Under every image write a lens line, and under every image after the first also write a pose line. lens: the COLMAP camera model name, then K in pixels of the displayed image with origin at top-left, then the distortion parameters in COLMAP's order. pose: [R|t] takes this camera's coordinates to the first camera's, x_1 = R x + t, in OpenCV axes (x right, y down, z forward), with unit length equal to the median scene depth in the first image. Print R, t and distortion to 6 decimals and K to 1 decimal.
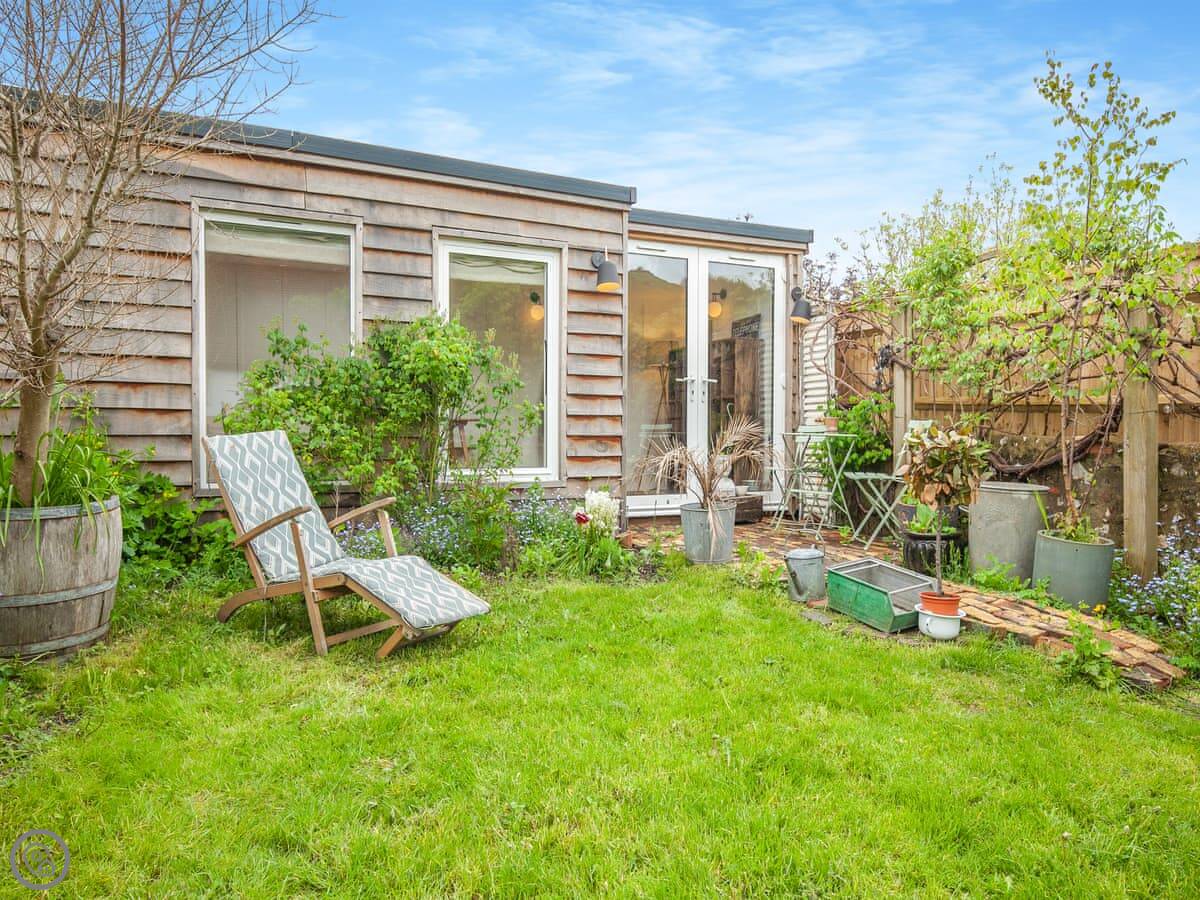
lens RADIAL K [[565.7, 0, 600.0], [0, 565.7, 450.0], [0, 0, 1]] dist [-0.015422, 0.000198]
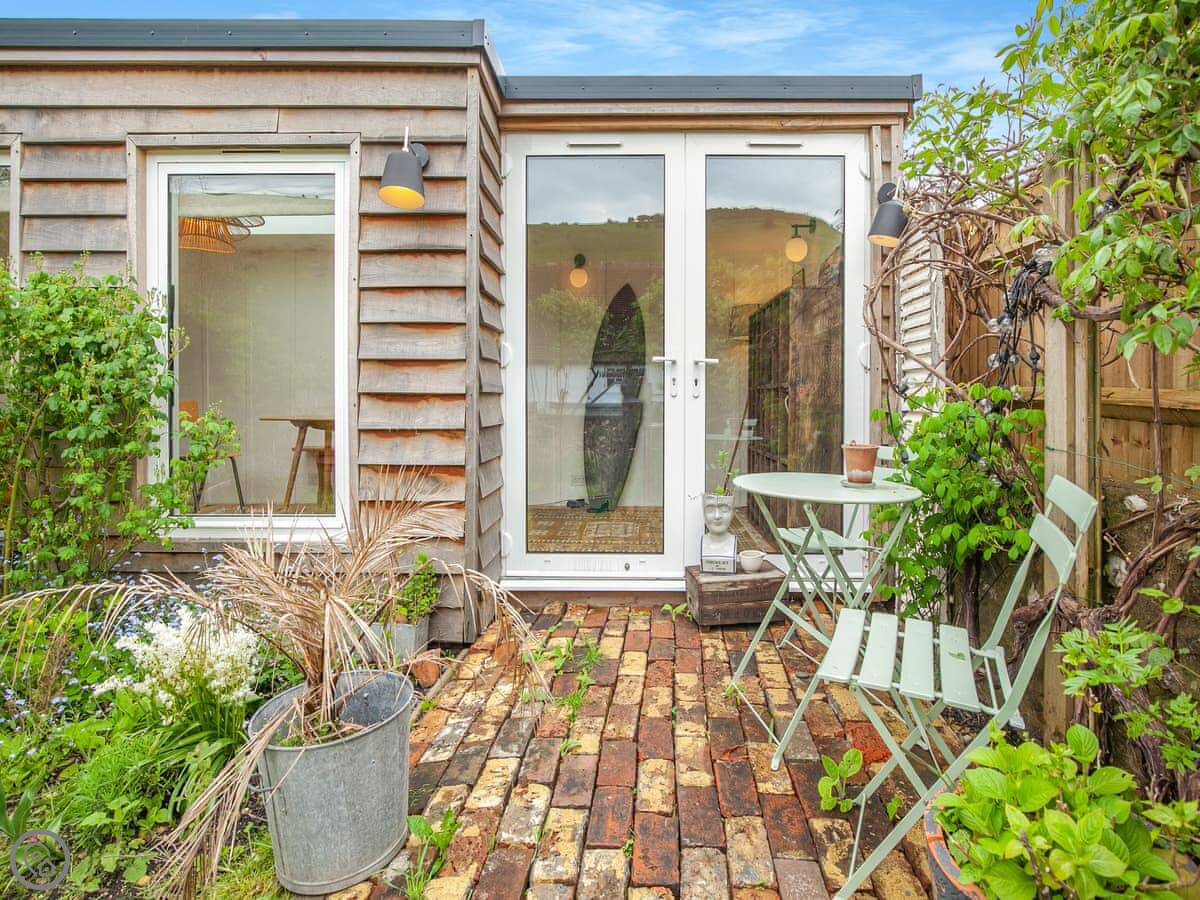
lens RADIAL K [[561.1, 0, 599.8], [0, 561.1, 423.8], [0, 0, 1]] dist [-0.033774, 0.000088]
pose [[0.937165, 0.013649, -0.348620, 0.360252], [-0.016415, 0.999853, -0.004982, -0.066545], [0.348500, 0.010391, 0.937251, 0.530822]]
